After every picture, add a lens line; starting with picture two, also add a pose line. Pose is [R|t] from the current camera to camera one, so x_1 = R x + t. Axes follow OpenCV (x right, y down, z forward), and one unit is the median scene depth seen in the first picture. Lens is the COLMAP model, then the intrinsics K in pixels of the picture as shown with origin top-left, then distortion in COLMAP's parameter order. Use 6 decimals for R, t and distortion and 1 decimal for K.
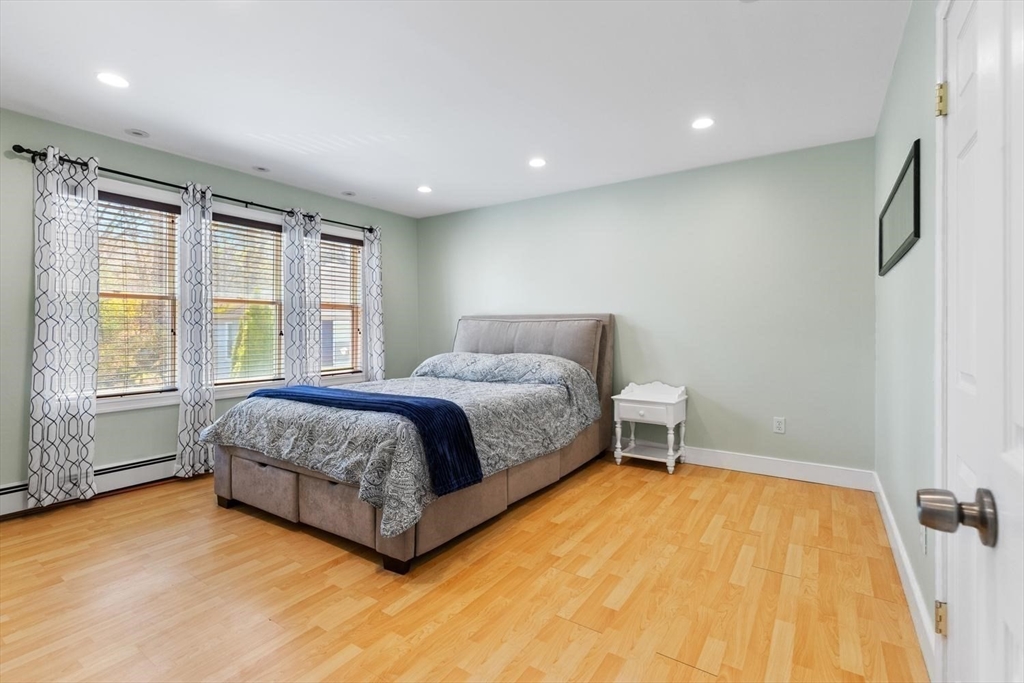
lens RADIAL K [[469.7, 0, 506.9], [0, 469.7, 338.5], [0, 0, 1]] dist [0.005473, -0.000290]
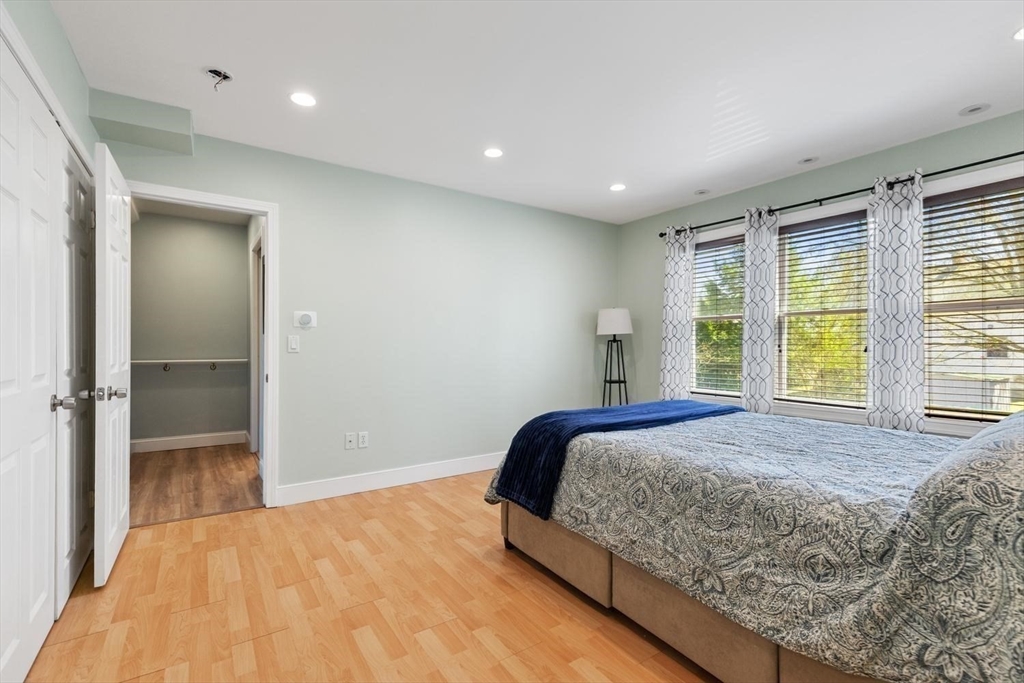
lens RADIAL K [[464.2, 0, 505.7], [0, 464.2, 348.4], [0, 0, 1]] dist [0.007051, -0.000629]
pose [[-0.383186, 0.008993, -0.923627, 0.753399], [-0.016819, 0.999719, 0.016711, -0.023899], [0.923518, 0.021938, -0.382927, 1.243699]]
